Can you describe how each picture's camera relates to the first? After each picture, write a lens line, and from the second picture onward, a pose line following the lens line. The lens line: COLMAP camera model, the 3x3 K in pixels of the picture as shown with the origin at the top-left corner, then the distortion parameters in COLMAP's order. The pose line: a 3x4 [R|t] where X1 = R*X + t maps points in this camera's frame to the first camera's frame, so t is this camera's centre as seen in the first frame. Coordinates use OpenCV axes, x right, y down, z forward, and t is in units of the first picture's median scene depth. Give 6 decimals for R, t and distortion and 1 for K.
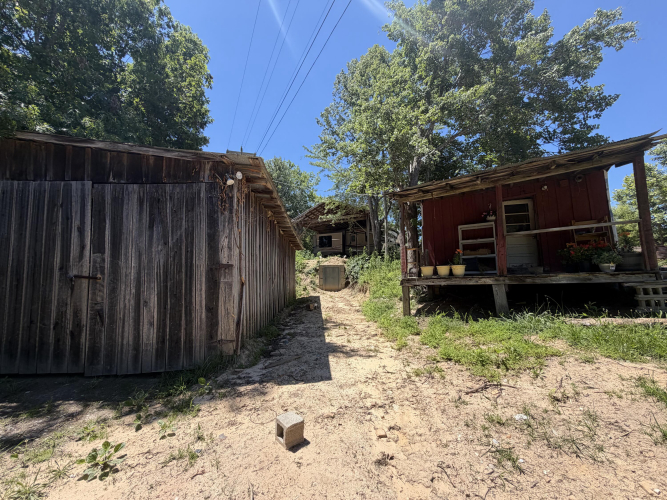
lens RADIAL K [[267.8, 0, 334.3], [0, 267.8, 250.6], [0, 0, 1]] dist [-0.010132, 0.000104]
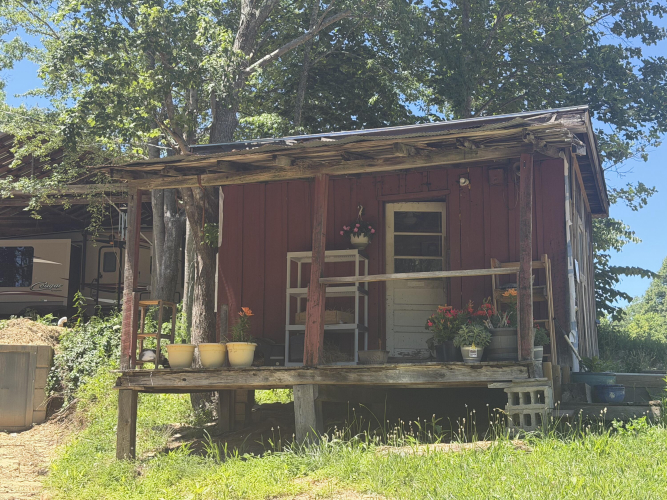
lens RADIAL K [[985.6, 0, 333.8], [0, 985.6, 249.7], [0, 0, 1]] dist [0.085712, 0.000000]
pose [[0.966465, 0.064100, 0.248668, 0.152638], [-0.049669, 0.996720, -0.063885, -0.002163], [-0.251948, 0.049391, 0.966480, -0.505949]]
